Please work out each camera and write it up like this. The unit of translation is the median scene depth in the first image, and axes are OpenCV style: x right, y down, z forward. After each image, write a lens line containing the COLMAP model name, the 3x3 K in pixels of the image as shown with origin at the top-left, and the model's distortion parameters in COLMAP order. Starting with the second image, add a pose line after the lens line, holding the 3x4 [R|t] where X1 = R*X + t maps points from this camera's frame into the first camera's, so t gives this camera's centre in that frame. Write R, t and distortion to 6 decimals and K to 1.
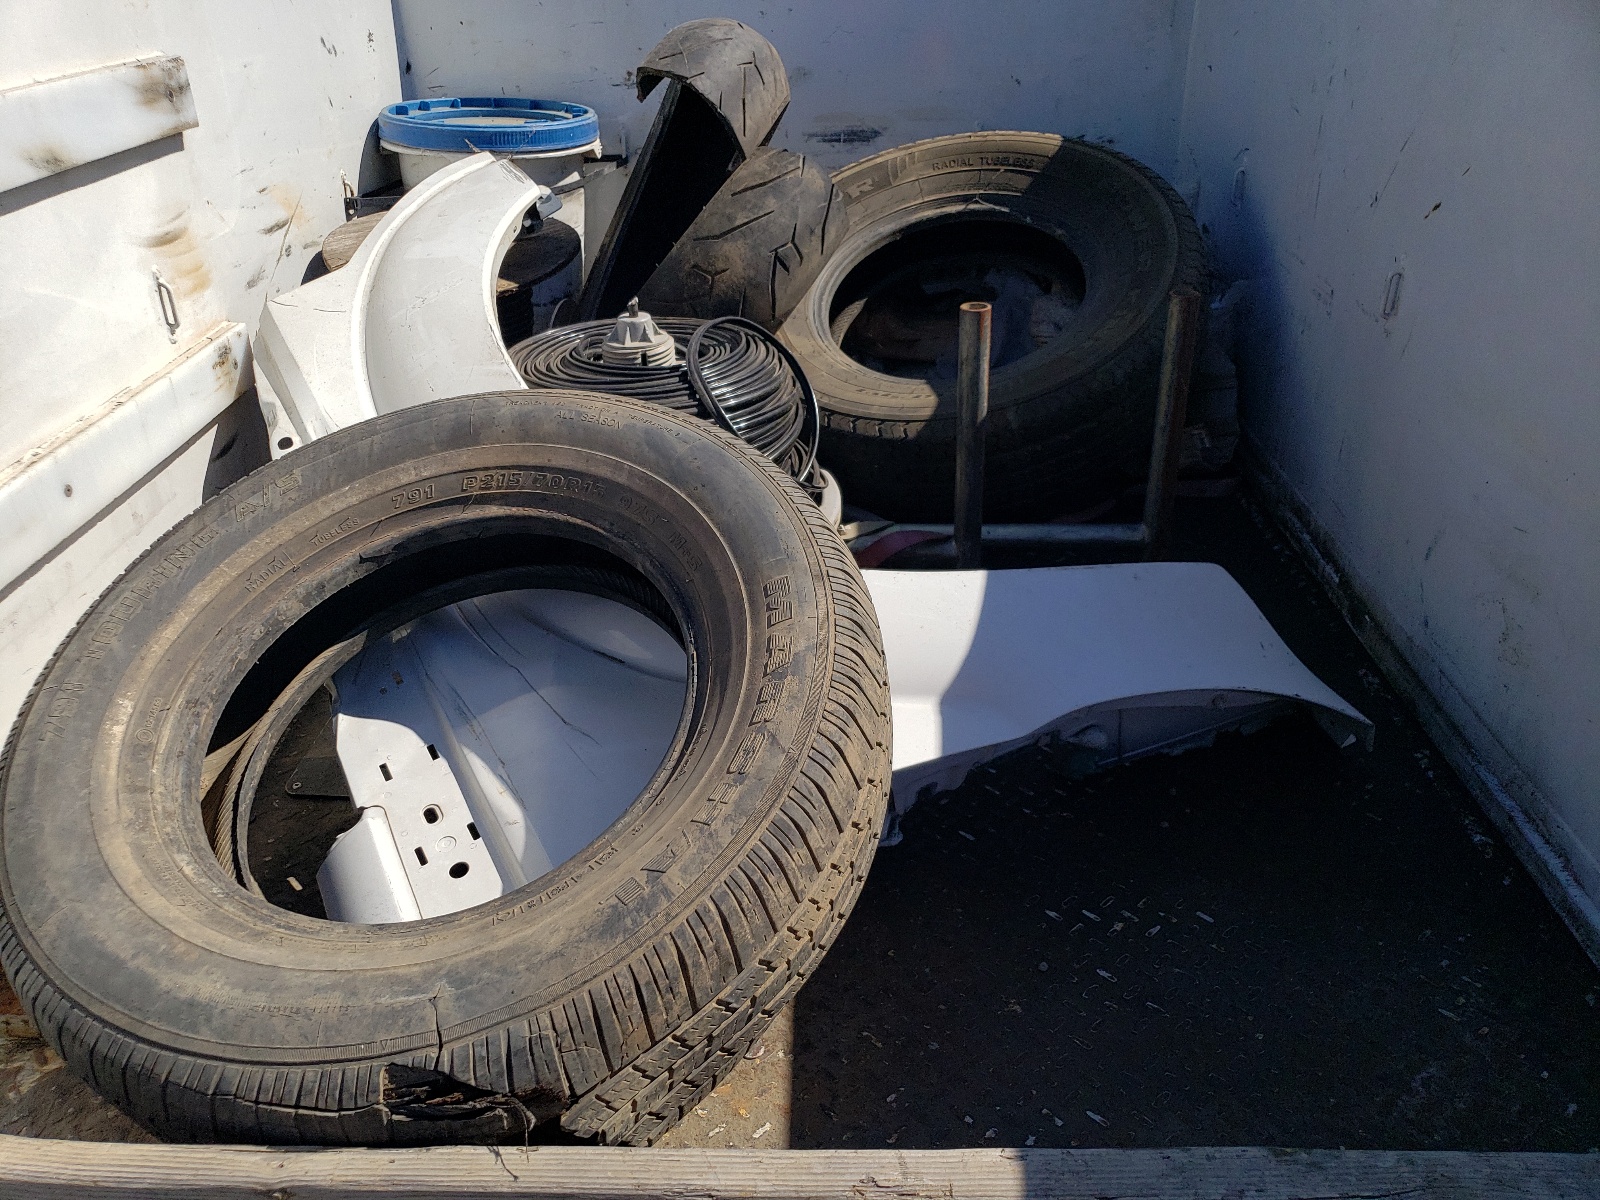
lens RADIAL K [[1183.7, 0, 800.0], [0, 1183.7, 600.0], [0, 0, 1]] dist [-0.047273, -0.000736]
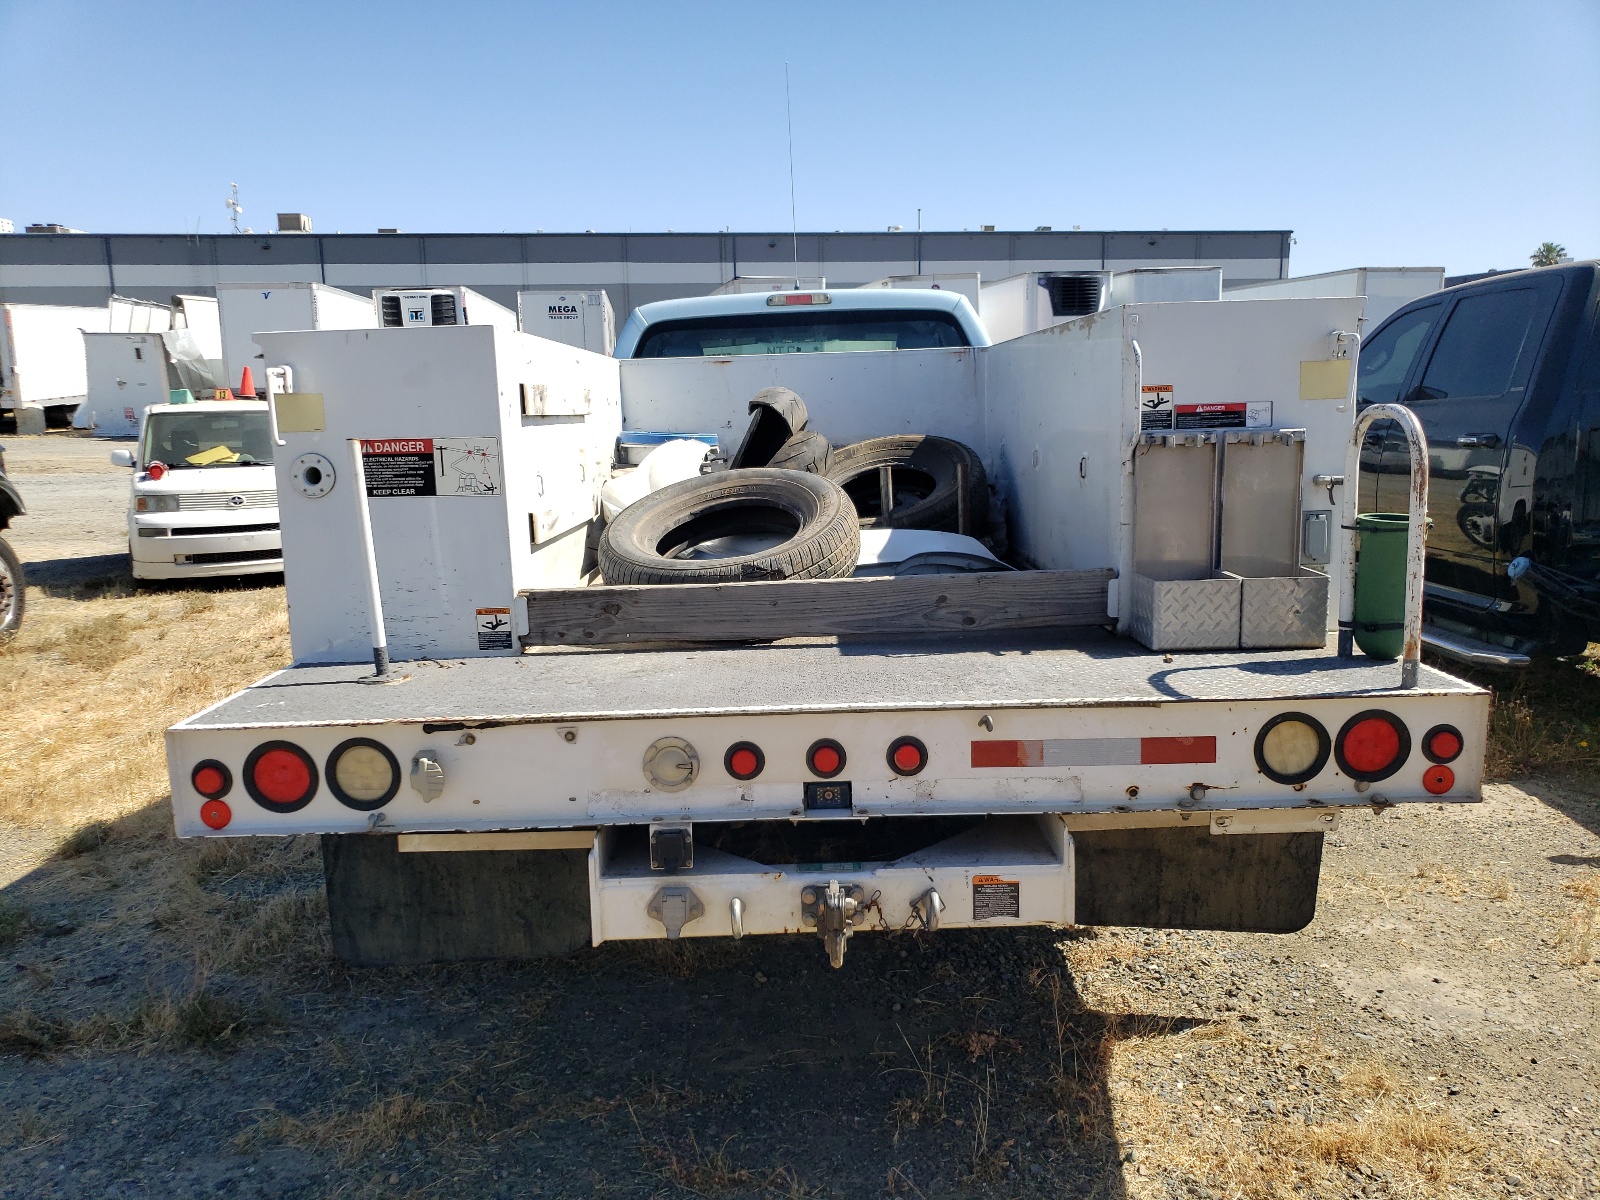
lens RADIAL K [[1183.7, 0, 800.0], [0, 1183.7, 600.0], [0, 0, 1]] dist [-0.047273, -0.000736]
pose [[0.999284, -0.021495, 0.031145, -0.119201], [0.031334, 0.931459, -0.362495, 0.869271], [-0.021219, 0.363211, 0.931465, -1.218725]]
